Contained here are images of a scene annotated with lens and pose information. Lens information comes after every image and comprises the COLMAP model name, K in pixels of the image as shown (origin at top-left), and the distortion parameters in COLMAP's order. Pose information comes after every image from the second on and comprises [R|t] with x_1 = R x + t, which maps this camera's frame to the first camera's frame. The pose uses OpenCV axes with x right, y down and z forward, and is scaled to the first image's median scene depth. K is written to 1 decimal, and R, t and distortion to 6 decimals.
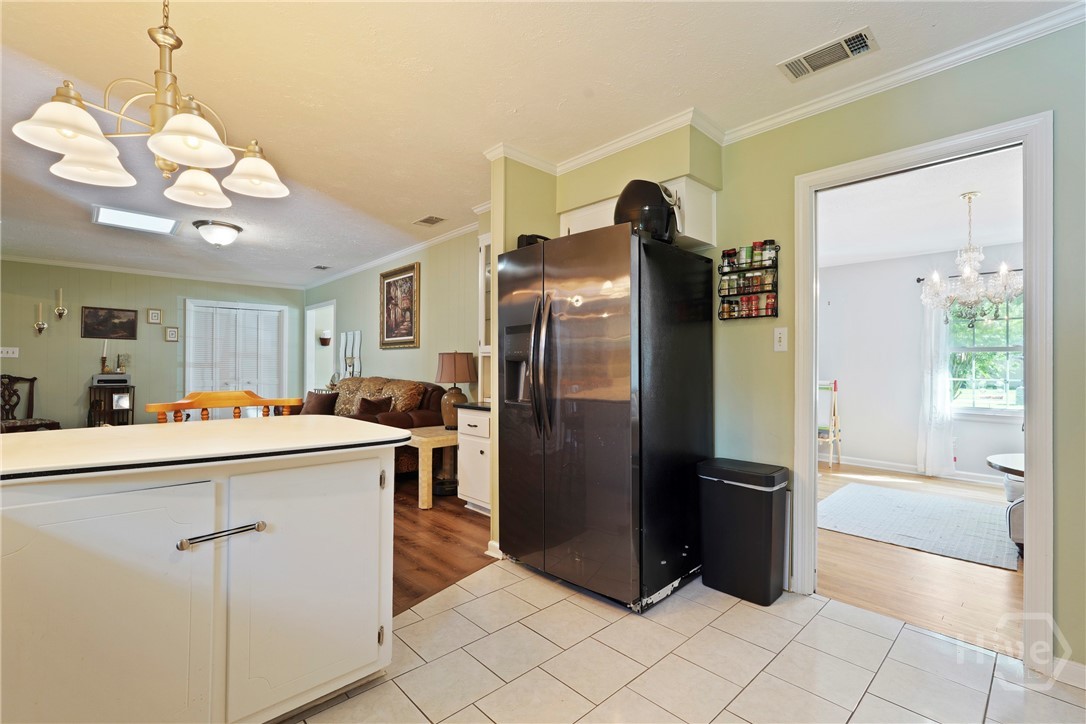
lens RADIAL K [[483.3, 0, 547.1], [0, 483.3, 362.8], [0, 0, 1]] dist [0.000618, 0.000885]
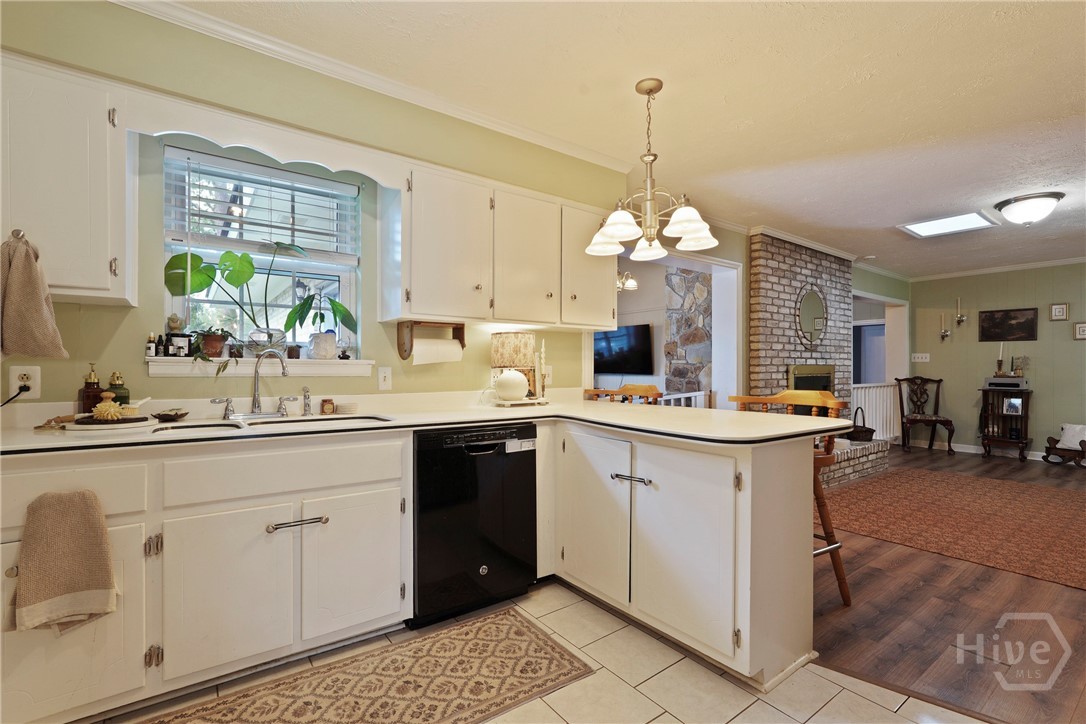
lens RADIAL K [[492.8, 0, 538.9], [0, 492.8, 369.1], [0, 0, 1]] dist [-0.000863, 0.000714]
pose [[-0.118737, -0.001288, -0.992925, 0.270367], [0.005831, 0.999981, -0.001994, 0.004402], [0.992909, -0.006027, -0.118728, 0.273054]]
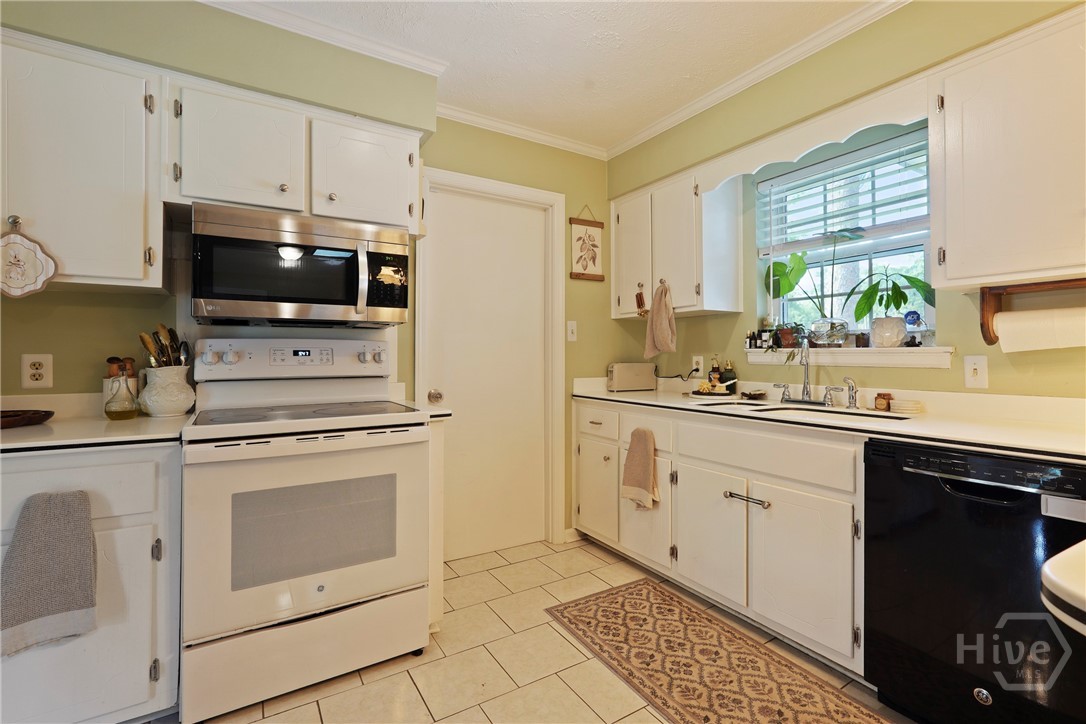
lens RADIAL K [[499.1, 0, 557.1], [0, 499.1, 350.2], [0, 0, 1]] dist [0.001400, 0.000505]
pose [[-0.983884, 0.000698, 0.178807, -0.022298], [-0.003185, 0.999765, -0.021427, 0.005453], [-0.178780, -0.021651, -0.983651, 0.505315]]
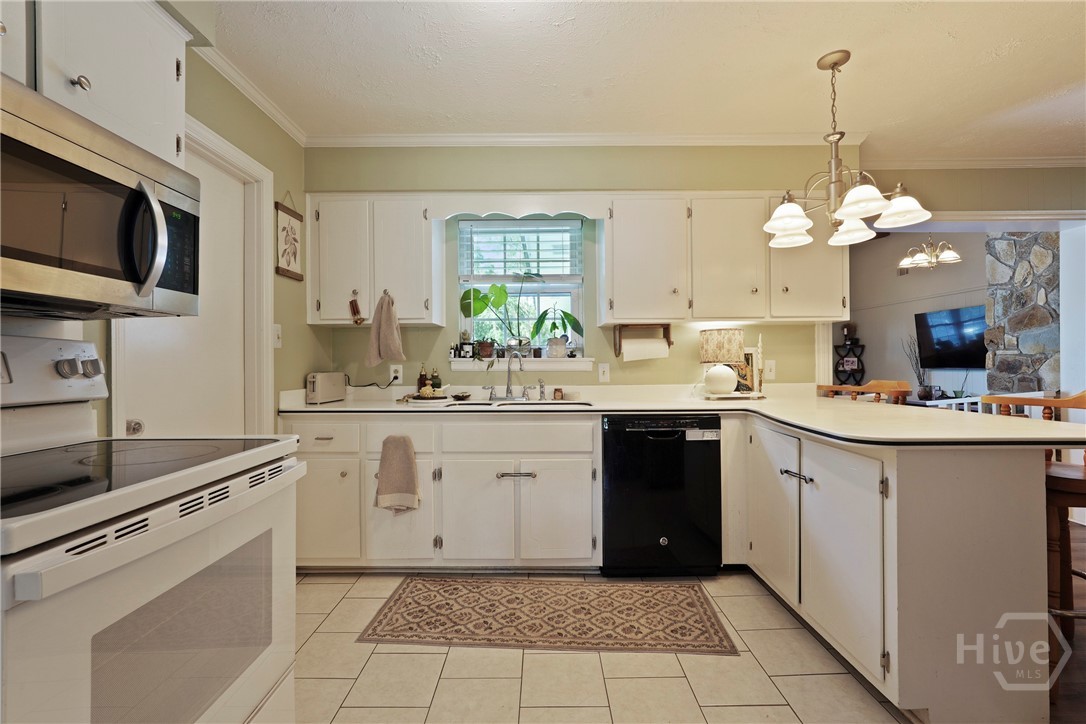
lens RADIAL K [[483.3, 0, 547.1], [0, 483.3, 362.8], [0, 0, 1]] dist [0.000618, 0.000885]
pose [[-0.679469, 0.001378, -0.733703, 0.281078], [0.011062, 0.999904, -0.008366, 0.003928], [0.733621, -0.013801, -0.679419, 0.441245]]
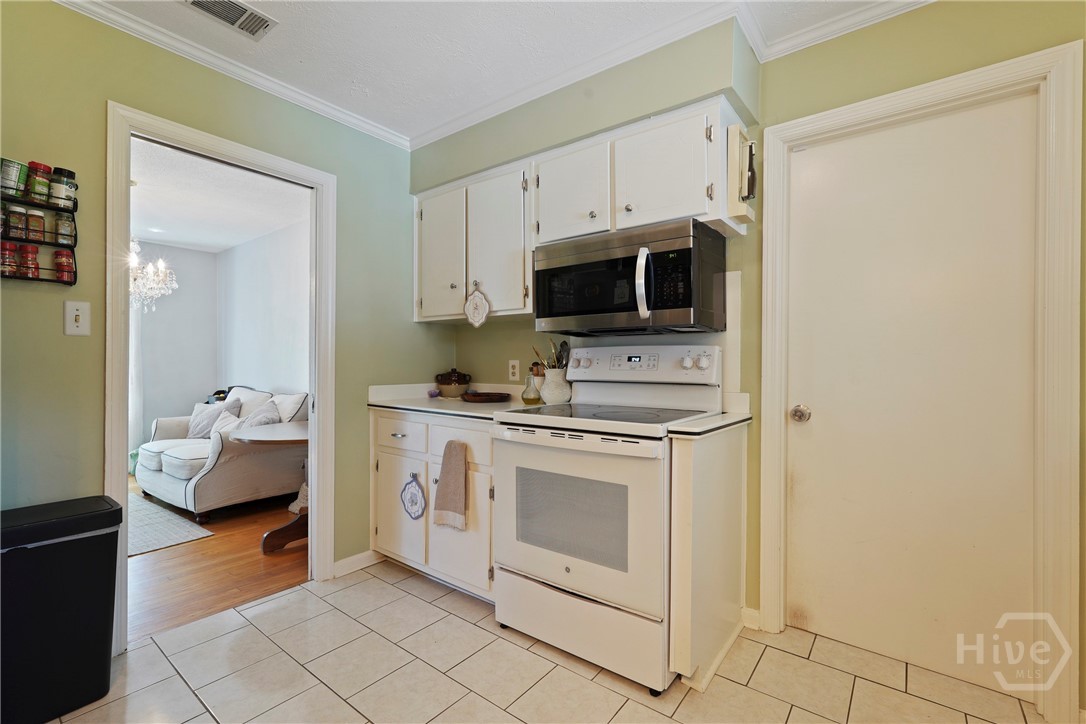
lens RADIAL K [[496.4, 0, 520.0], [0, 496.4, 361.5], [0, 0, 1]] dist [0.000030, 0.000315]
pose [[-0.140299, -0.001821, 0.990107, -0.184902], [-0.014390, 0.999896, -0.000200, 0.003049], [-0.990005, -0.014275, -0.140311, 0.268017]]
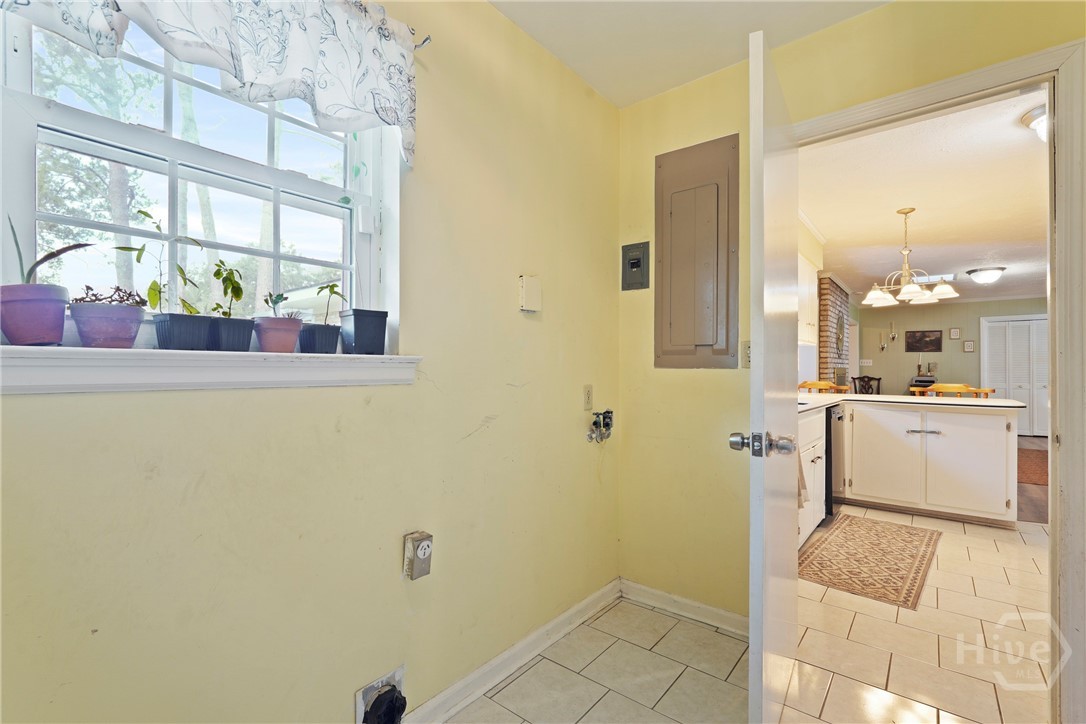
lens RADIAL K [[483.1, 0, 545.2], [0, 483.1, 366.3], [0, 0, 1]] dist [-0.000138, 0.000192]
pose [[0.138209, -0.006328, -0.990383, 0.530589], [0.002880, 0.999978, -0.005988, -0.002151], [0.990399, -0.002025, 0.138224, -0.456247]]
